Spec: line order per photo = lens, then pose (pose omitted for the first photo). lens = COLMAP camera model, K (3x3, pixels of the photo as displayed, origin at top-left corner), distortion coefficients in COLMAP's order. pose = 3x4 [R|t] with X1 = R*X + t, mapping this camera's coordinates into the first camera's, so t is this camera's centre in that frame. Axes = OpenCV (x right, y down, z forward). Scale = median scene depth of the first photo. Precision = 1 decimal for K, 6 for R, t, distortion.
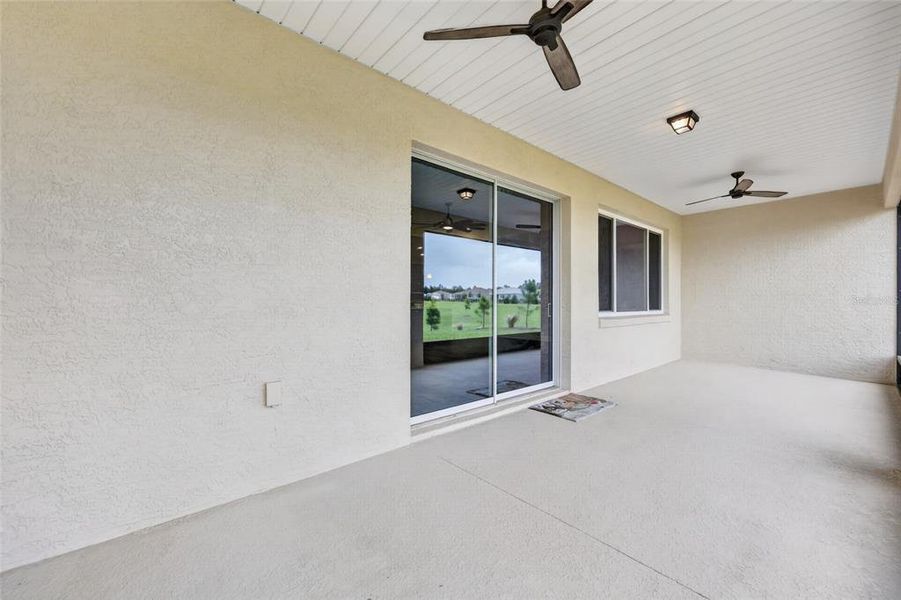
lens RADIAL K [[361.9, 0, 451.6], [0, 361.9, 301.2], [0, 0, 1]] dist [0.000639, 0.000073]
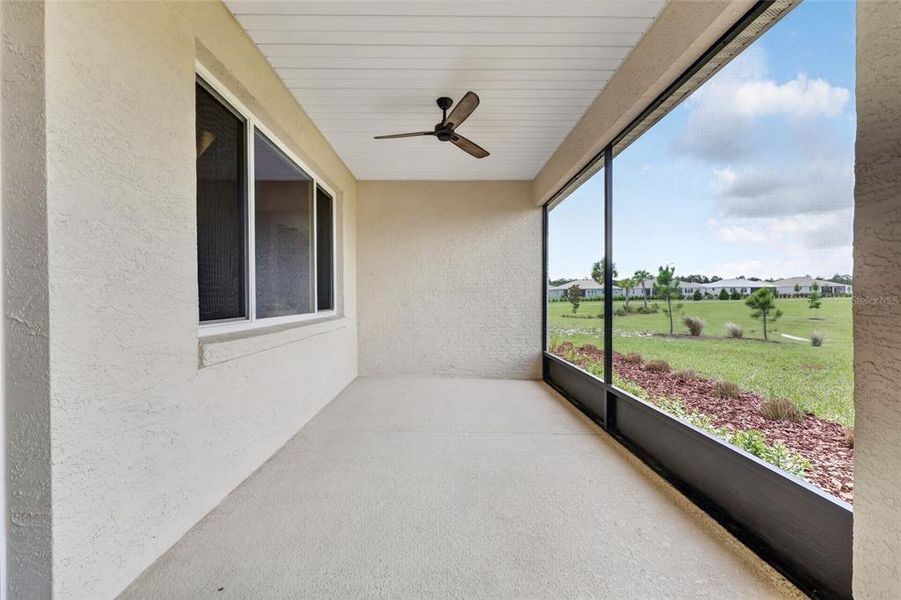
lens RADIAL K [[361.9, 0, 451.6], [0, 361.9, 301.2], [0, 0, 1]] dist [0.000639, 0.000073]
pose [[0.649320, -0.007373, 0.760480, 0.250582], [-0.003107, 0.999919, 0.012347, -0.001404], [-0.760509, -0.010380, 0.649245, 0.472180]]
